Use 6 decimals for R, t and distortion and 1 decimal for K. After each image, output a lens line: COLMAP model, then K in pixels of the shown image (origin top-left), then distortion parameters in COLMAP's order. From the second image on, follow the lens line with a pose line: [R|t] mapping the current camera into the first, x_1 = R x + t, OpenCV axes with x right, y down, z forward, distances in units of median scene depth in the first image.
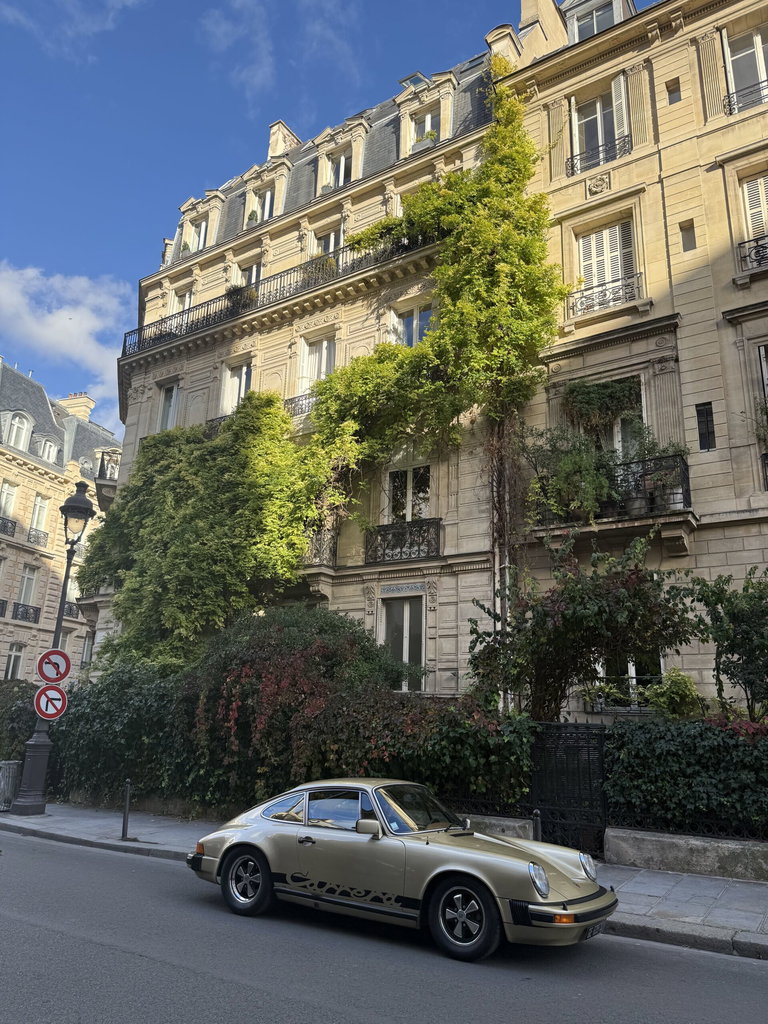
lens RADIAL K [[736.4, 0, 367.2], [0, 736.4, 500.0], [0, 0, 1]] dist [0.094440, -0.158321]
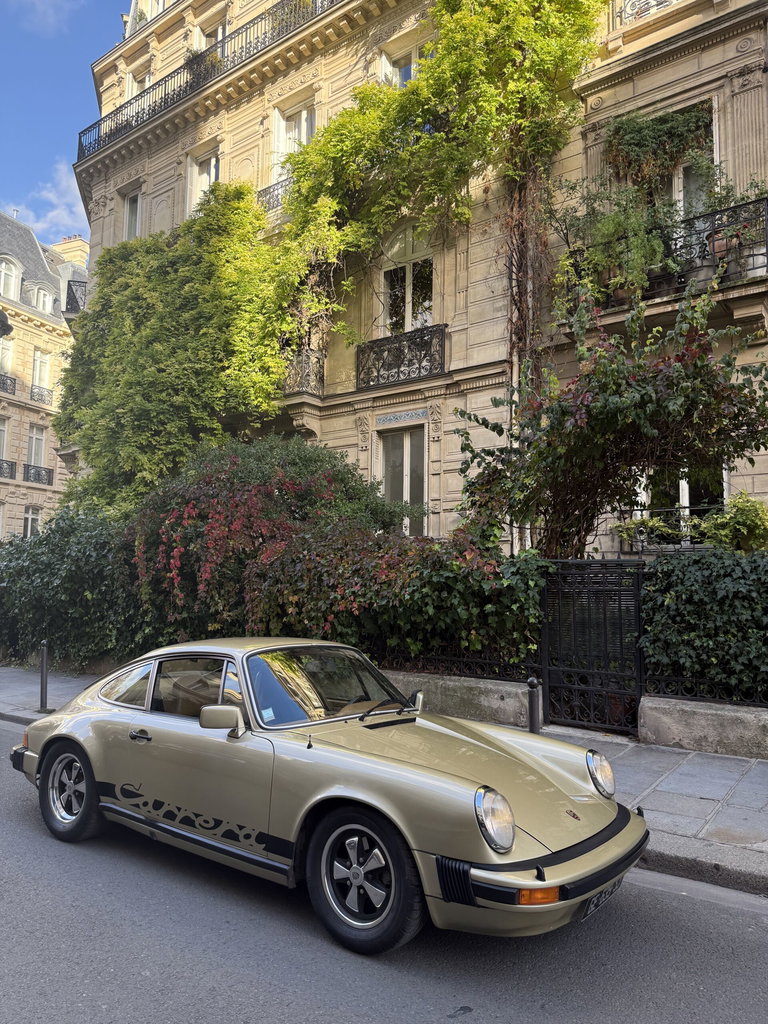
lens RADIAL K [[736.4, 0, 367.2], [0, 736.4, 500.0], [0, 0, 1]] dist [0.094440, -0.158321]
pose [[0.997553, -0.025696, -0.065013, 0.069944], [0.036933, 0.983329, 0.178046, 0.073988], [0.059355, -0.180012, 0.981872, 0.201882]]
